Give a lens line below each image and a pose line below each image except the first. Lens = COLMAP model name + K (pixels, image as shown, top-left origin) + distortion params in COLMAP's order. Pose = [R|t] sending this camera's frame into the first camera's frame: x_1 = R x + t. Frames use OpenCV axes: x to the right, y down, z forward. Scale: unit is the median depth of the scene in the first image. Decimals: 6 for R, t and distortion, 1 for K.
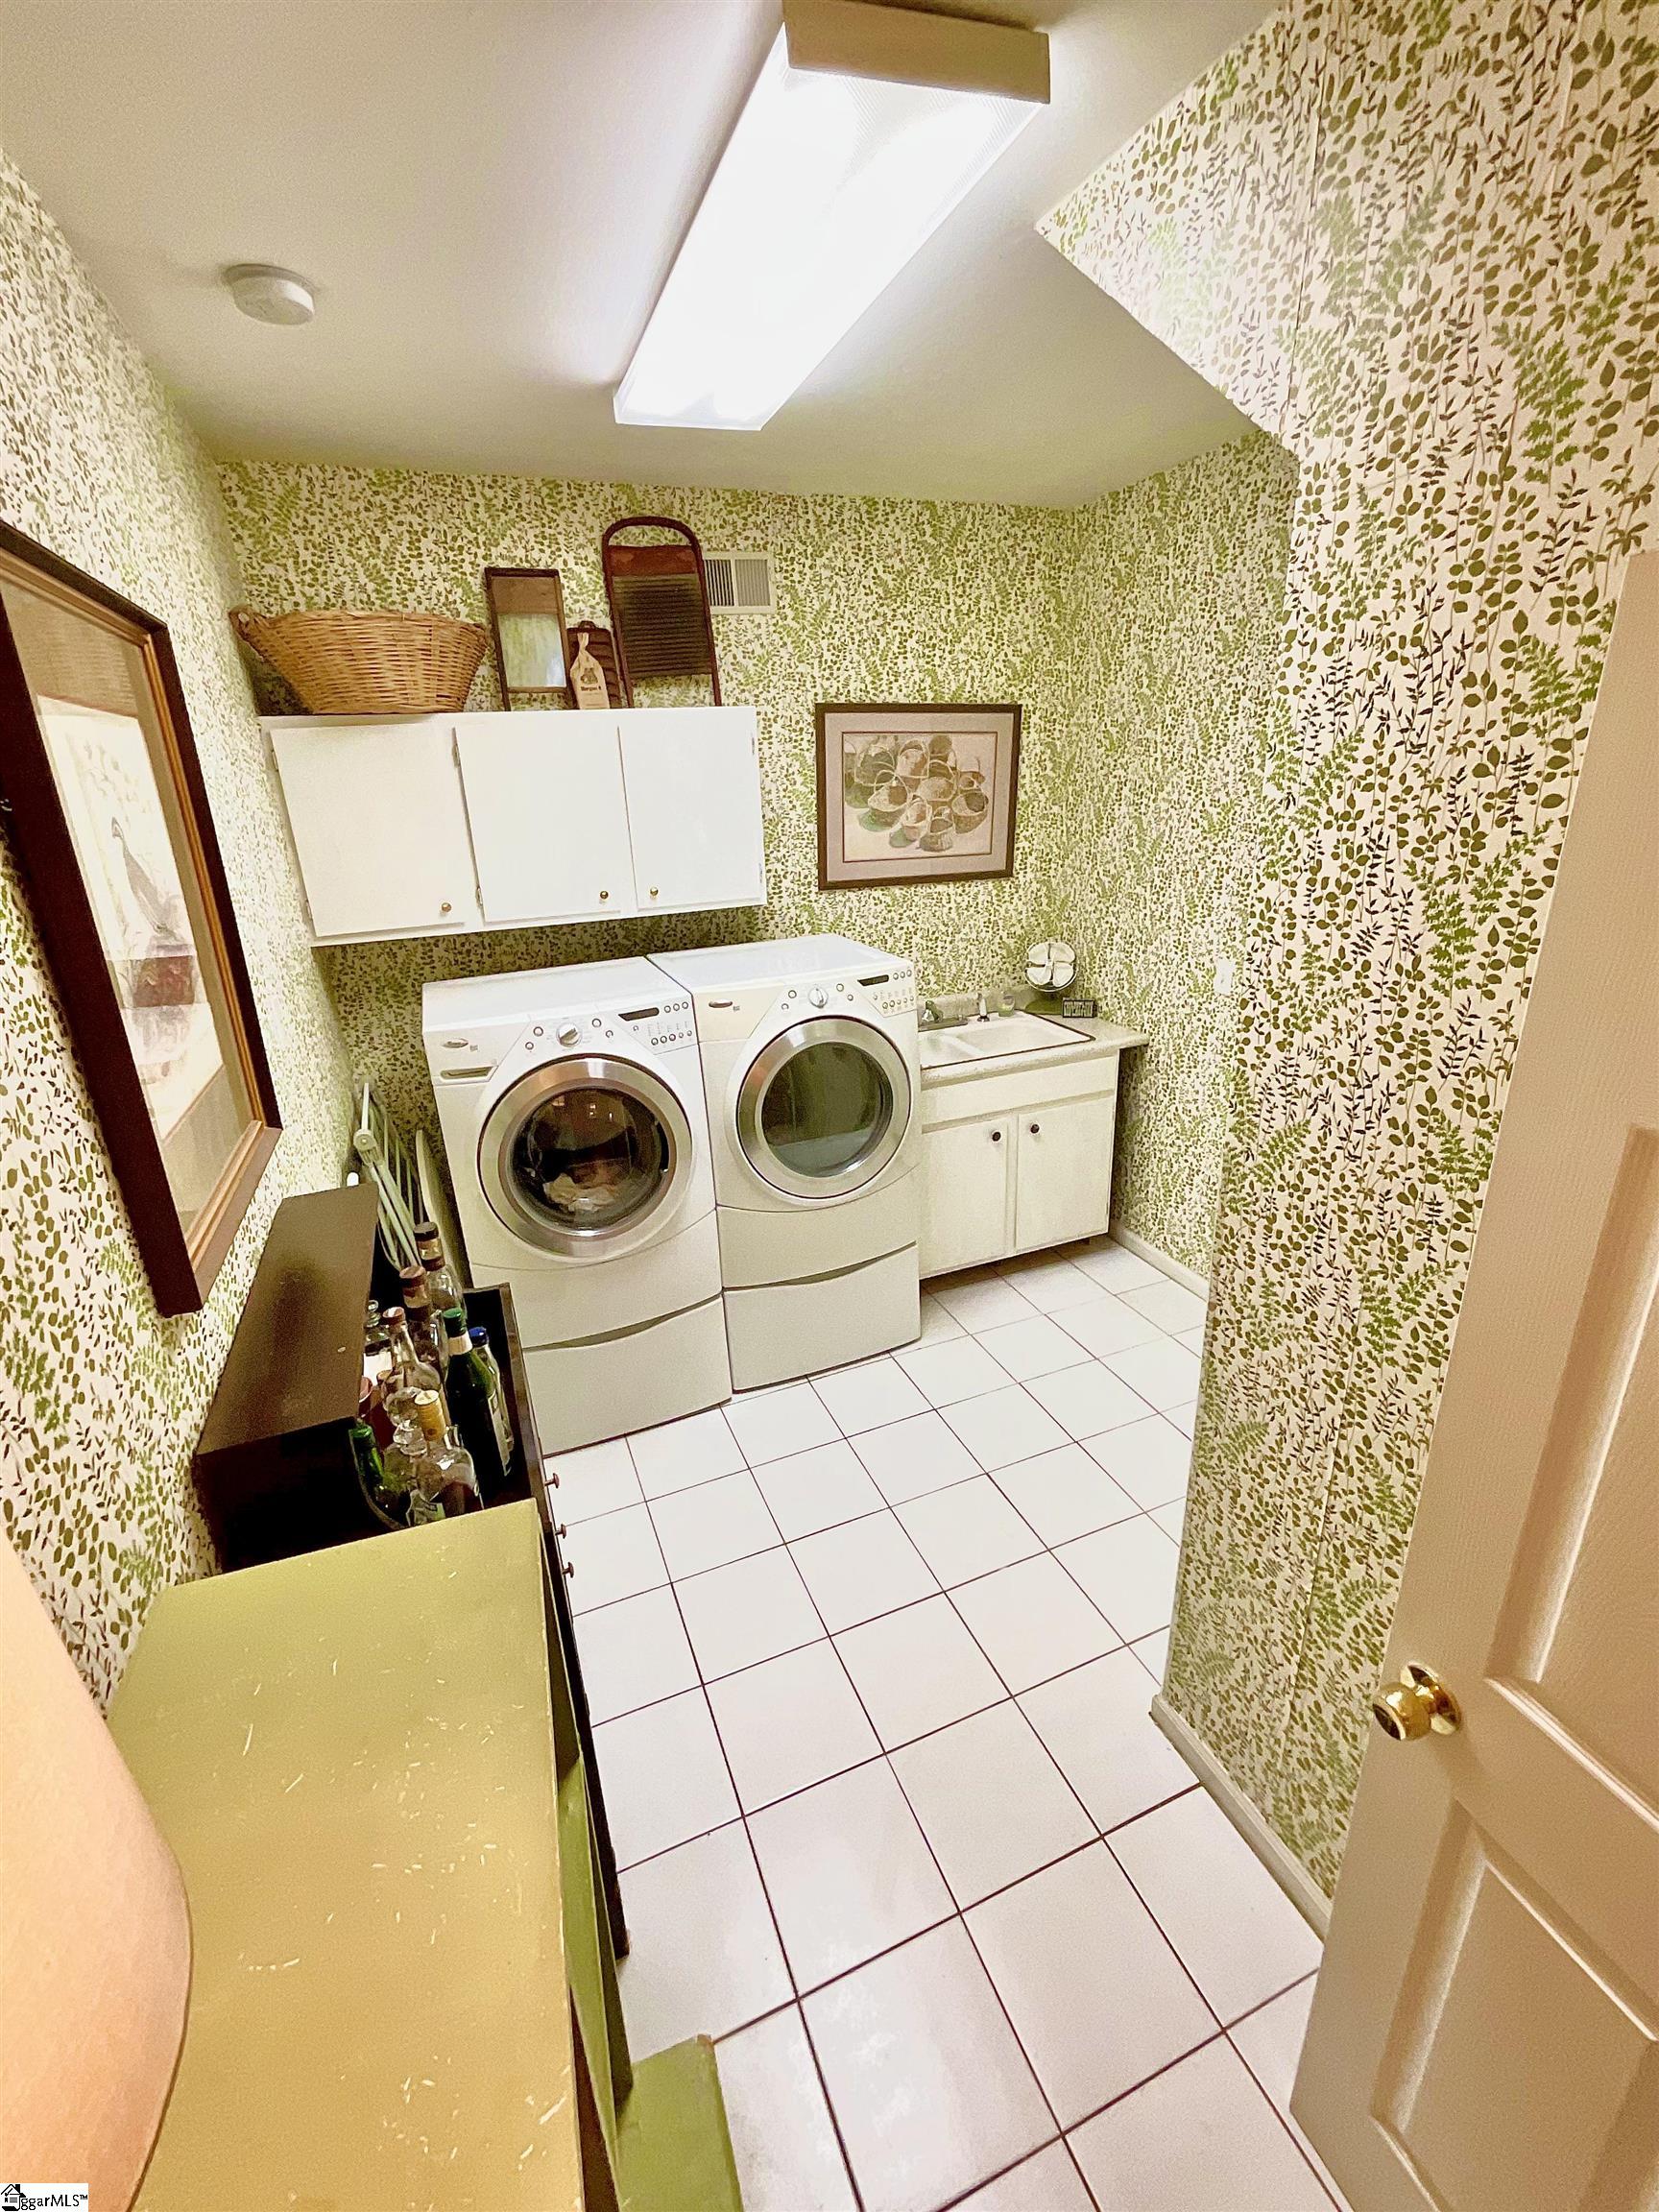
lens RADIAL K [[923.4, 0, 835.1], [0, 923.4, 1106.2], [0, 0, 1]] dist [-0.000001, -0.000258]
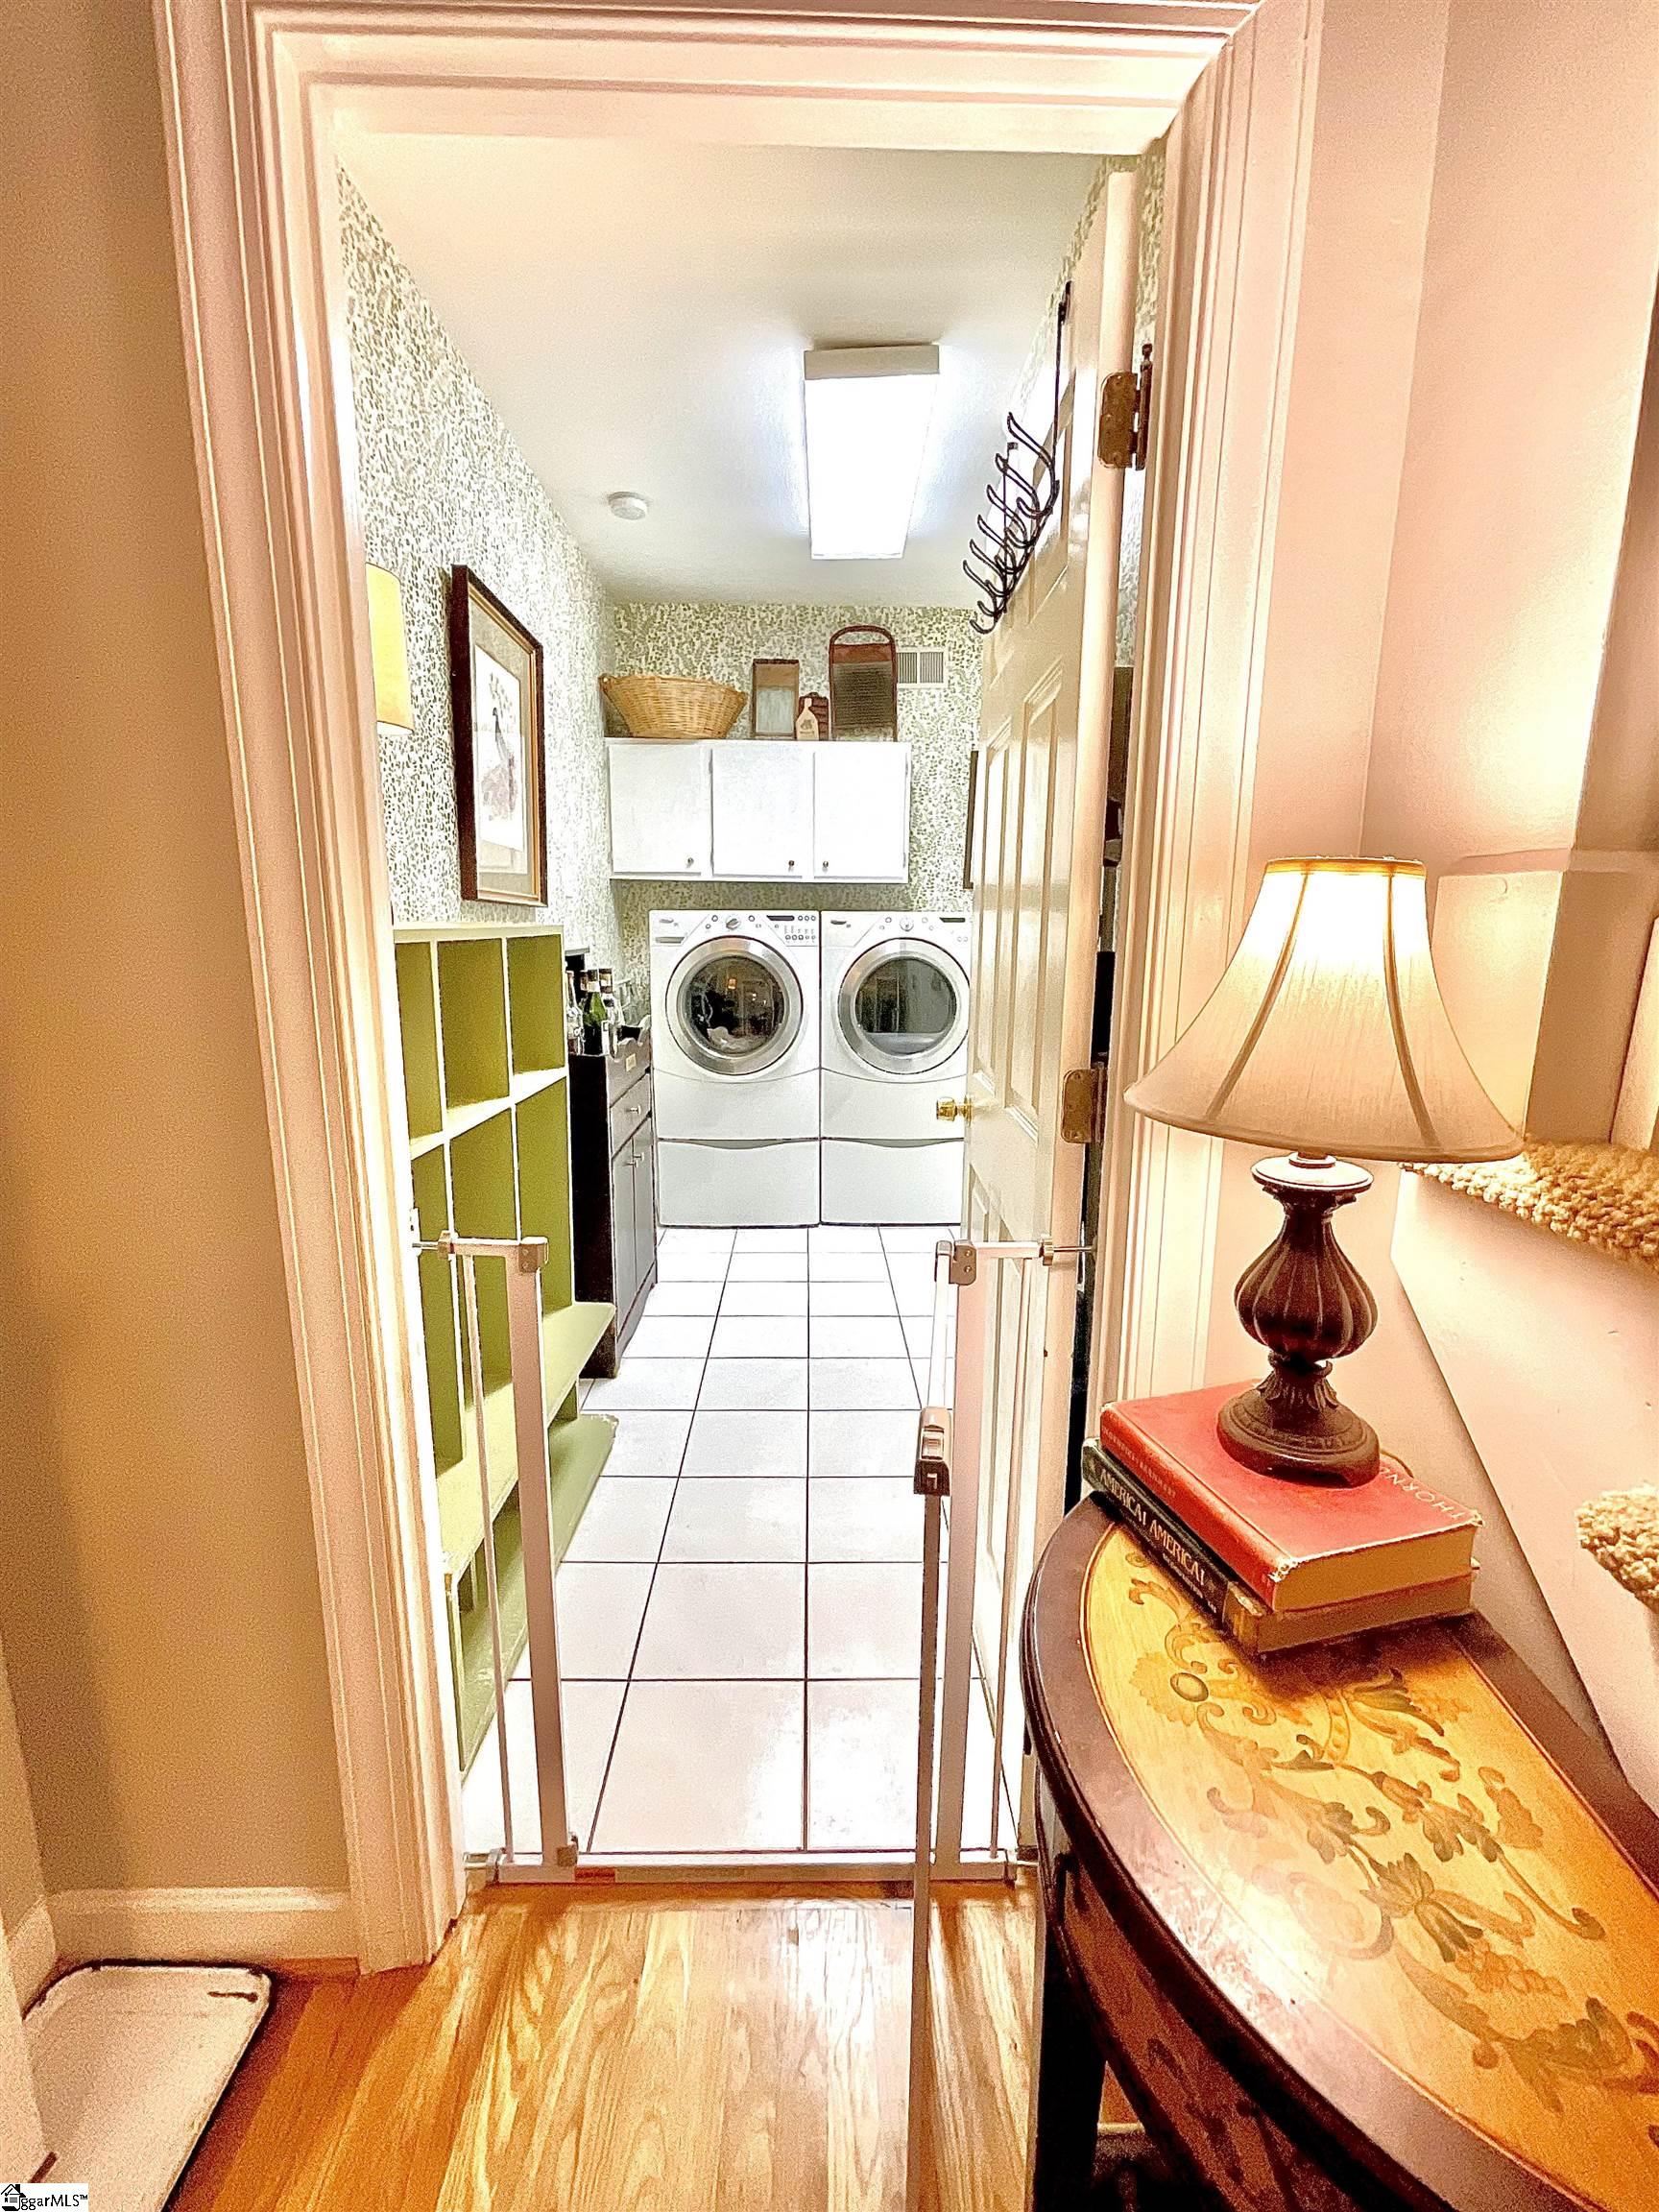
lens RADIAL K [[923.4, 0, 835.1], [0, 923.4, 1106.2], [0, 0, 1]] dist [-0.000001, -0.000258]
pose [[0.933876, 0.119693, -0.336971, 0.364301], [-0.168540, 0.978418, -0.119552, 0.320623], [0.315389, 0.168440, 0.933894, -0.292646]]
